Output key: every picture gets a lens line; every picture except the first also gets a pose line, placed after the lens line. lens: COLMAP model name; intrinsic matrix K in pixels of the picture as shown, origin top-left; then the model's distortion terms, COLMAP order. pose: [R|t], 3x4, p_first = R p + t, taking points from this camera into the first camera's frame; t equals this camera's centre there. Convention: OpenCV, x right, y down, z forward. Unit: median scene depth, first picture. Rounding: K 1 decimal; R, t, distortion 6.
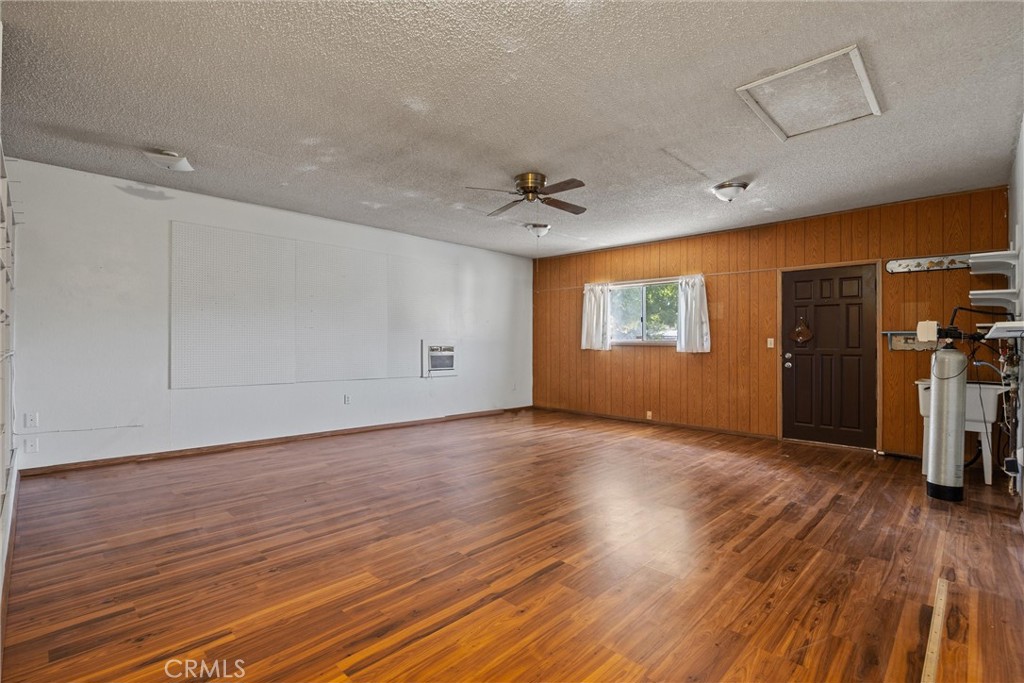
lens RADIAL K [[466.2, 0, 505.4], [0, 466.2, 348.7], [0, 0, 1]] dist [-0.014364, -0.000222]
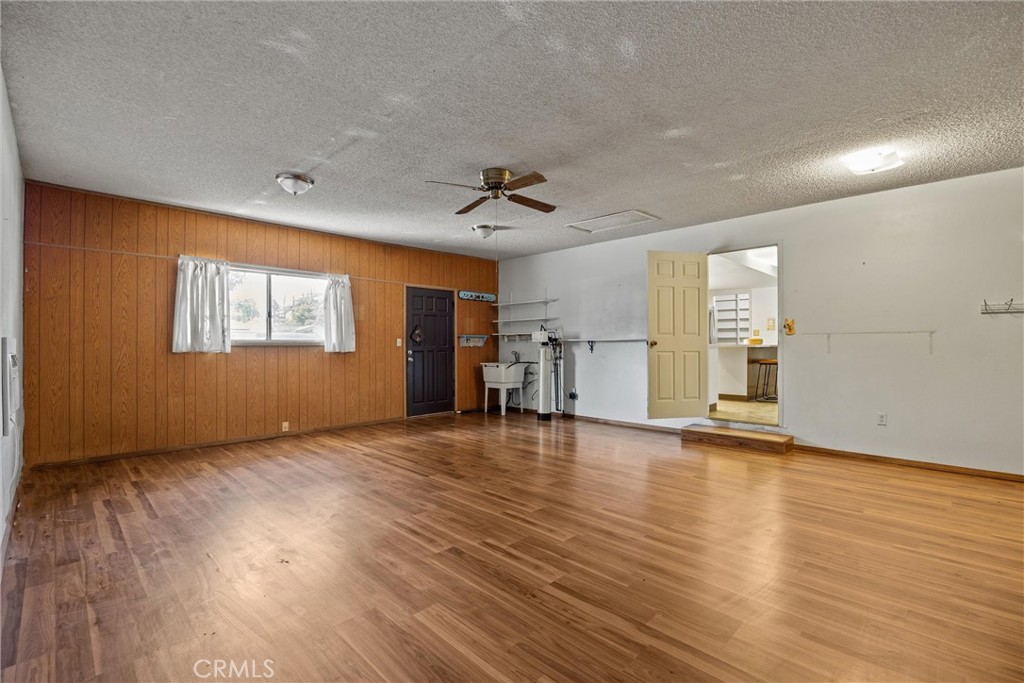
lens RADIAL K [[466.2, 0, 505.1], [0, 466.2, 337.3], [0, 0, 1]] dist [-0.014364, -0.000222]
pose [[0.007172, 0.007374, 0.999947, -0.618276], [0.011842, 0.999902, -0.007458, -0.012366], [-0.999904, 0.011895, 0.007084, 0.664867]]
